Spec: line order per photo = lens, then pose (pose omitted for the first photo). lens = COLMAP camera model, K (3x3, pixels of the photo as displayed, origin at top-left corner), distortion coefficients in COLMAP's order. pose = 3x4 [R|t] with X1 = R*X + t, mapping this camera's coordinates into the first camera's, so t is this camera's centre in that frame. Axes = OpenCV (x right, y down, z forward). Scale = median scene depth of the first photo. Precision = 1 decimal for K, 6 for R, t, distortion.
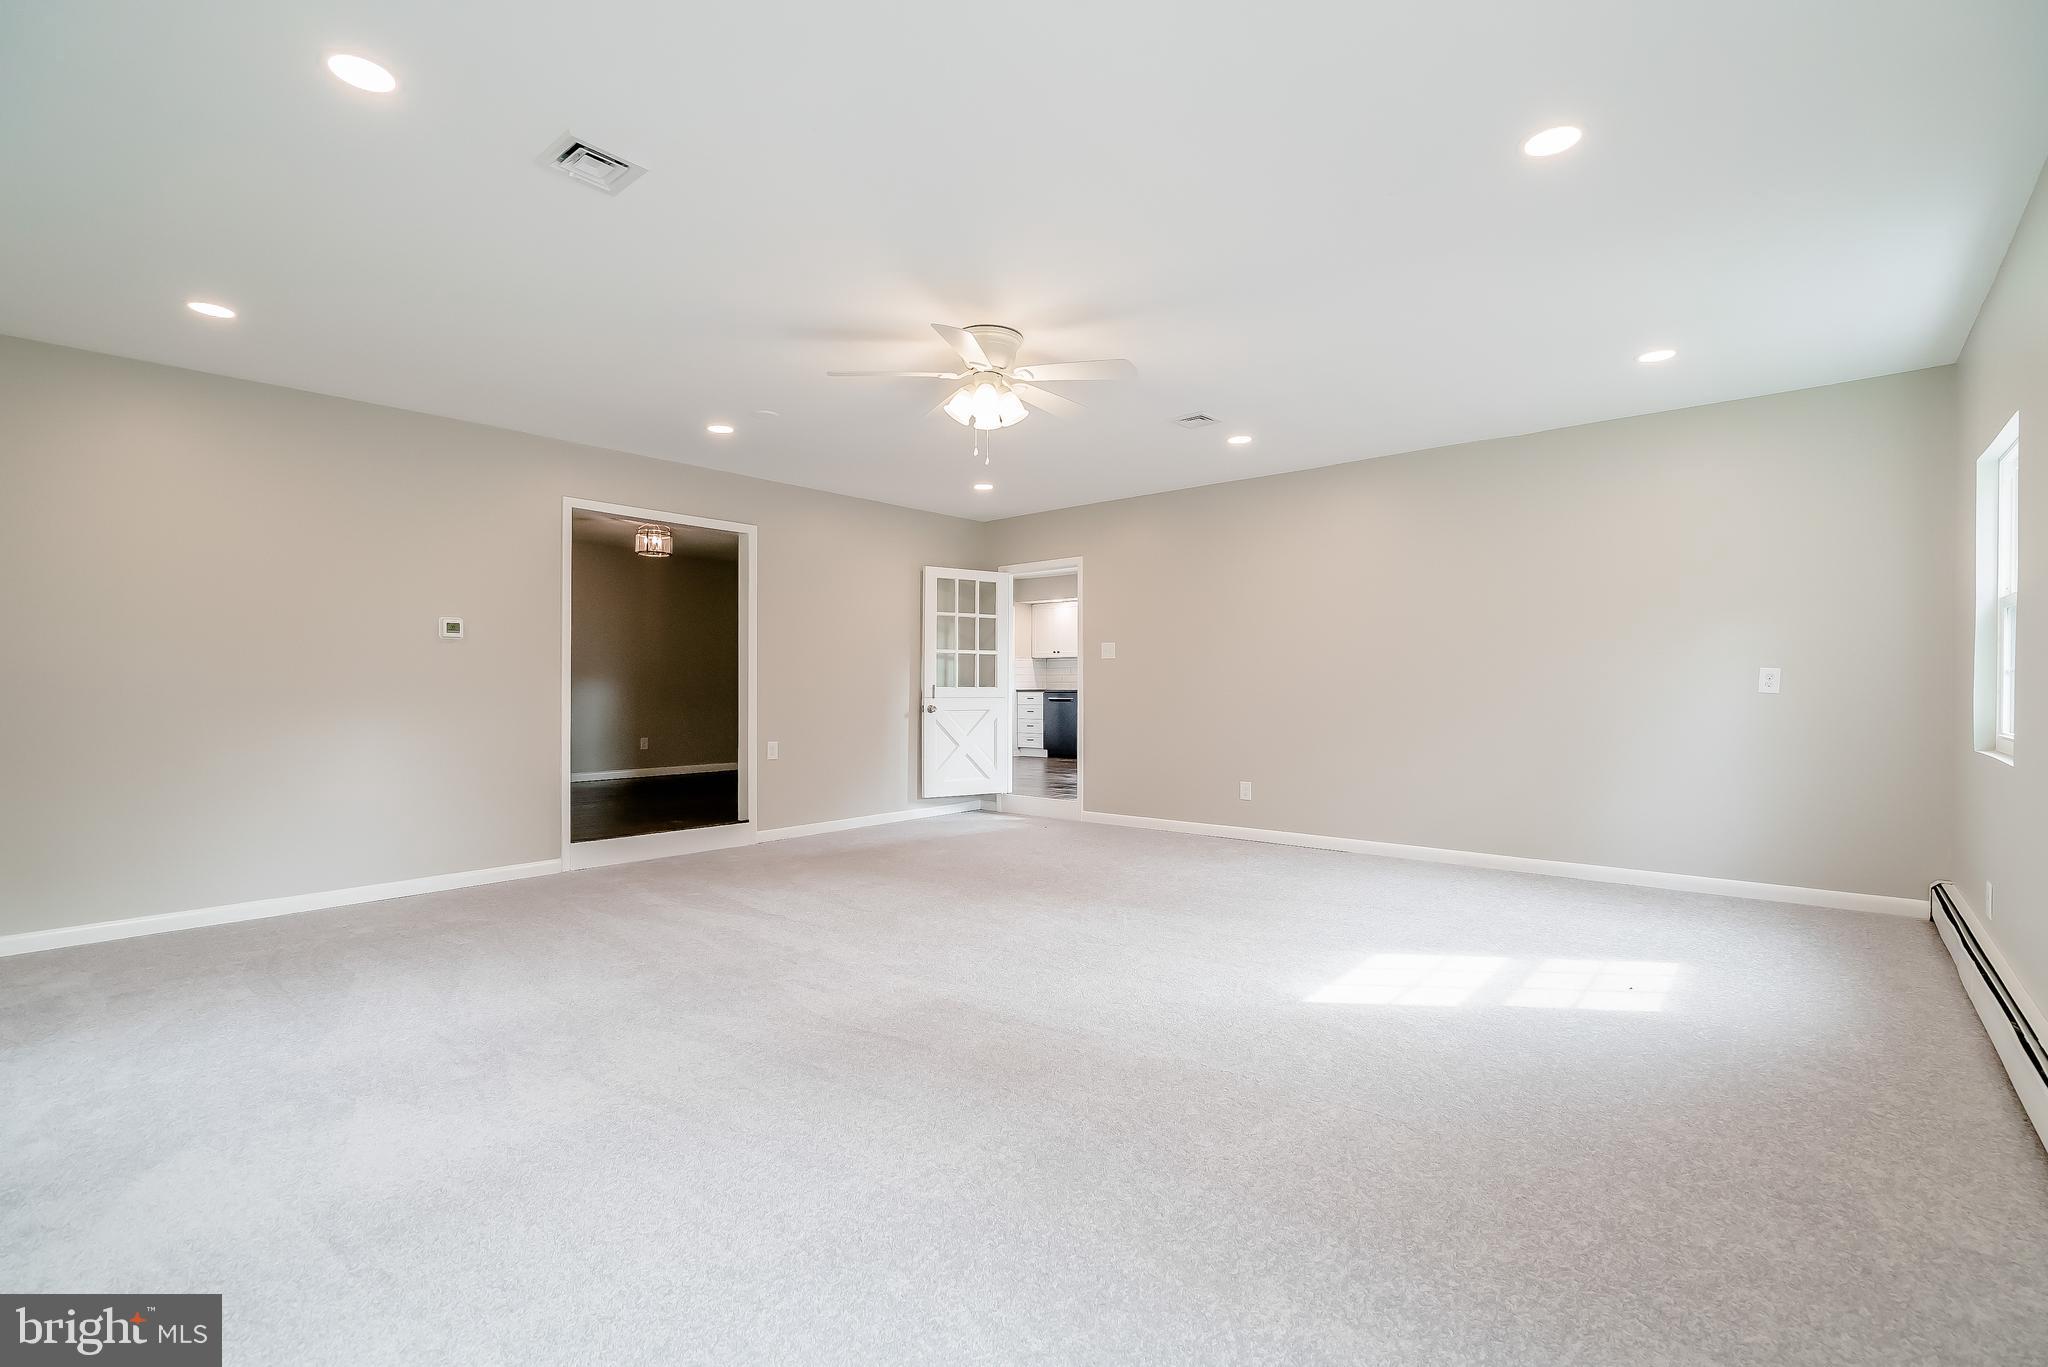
lens RADIAL K [[924.6, 0, 1024.6], [0, 924.6, 686.6], [0, 0, 1]] dist [-0.003083, 0.000341]
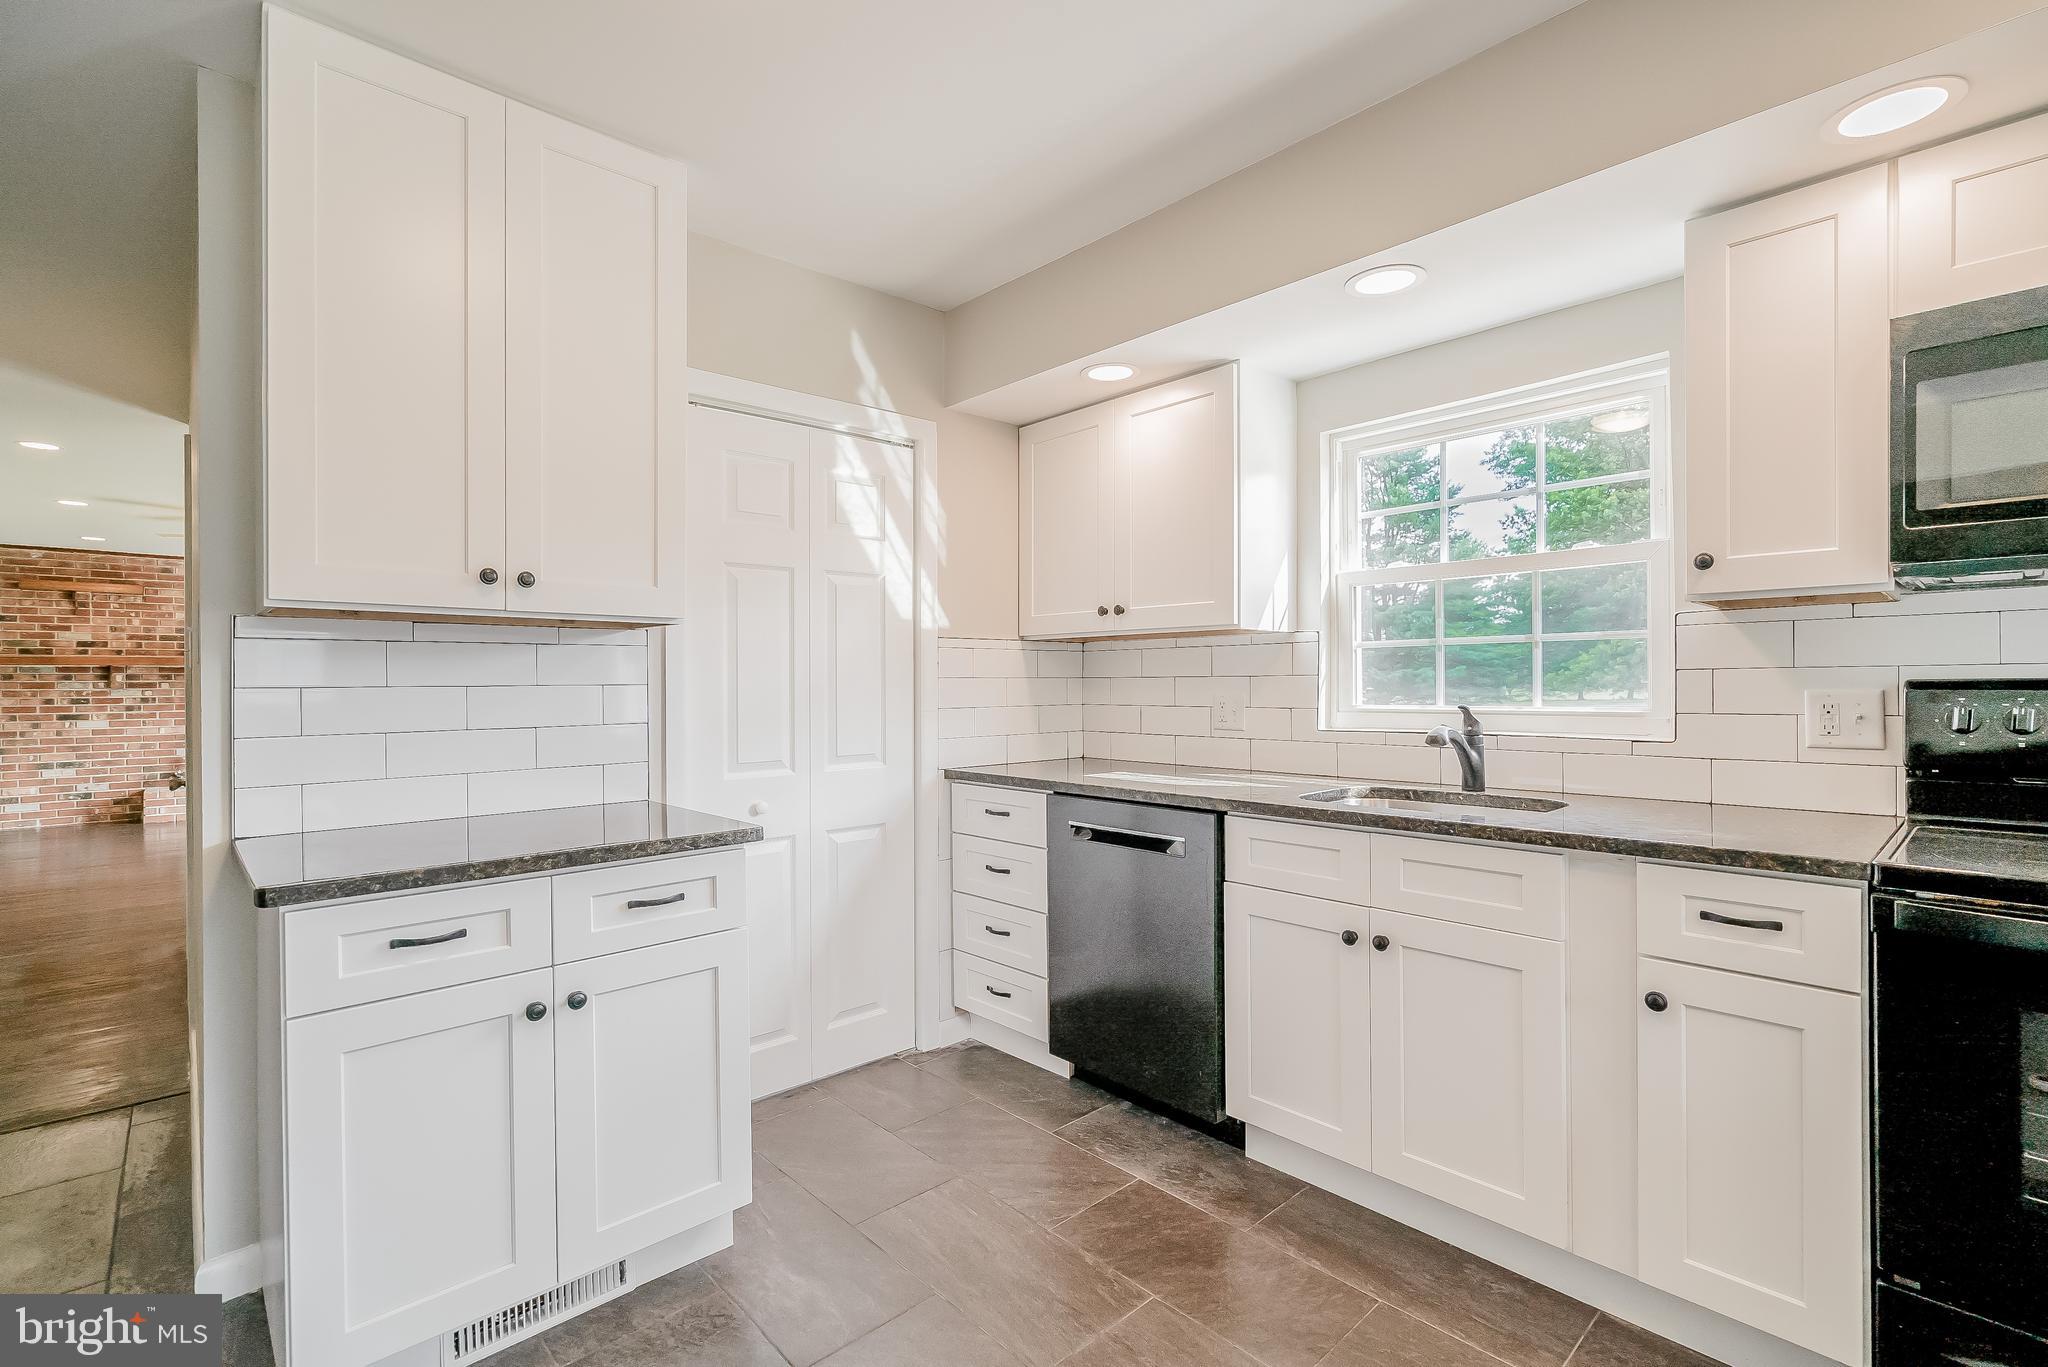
lens RADIAL K [[924.6, 0, 1024.6], [0, 924.6, 686.6], [0, 0, 1]] dist [-0.003083, 0.000341]
pose [[0.992953, -0.005813, -0.118366, 0.040654], [0.006205, 0.999976, 0.002939, -0.019281], [0.118346, -0.003652, 0.992966, 0.784777]]
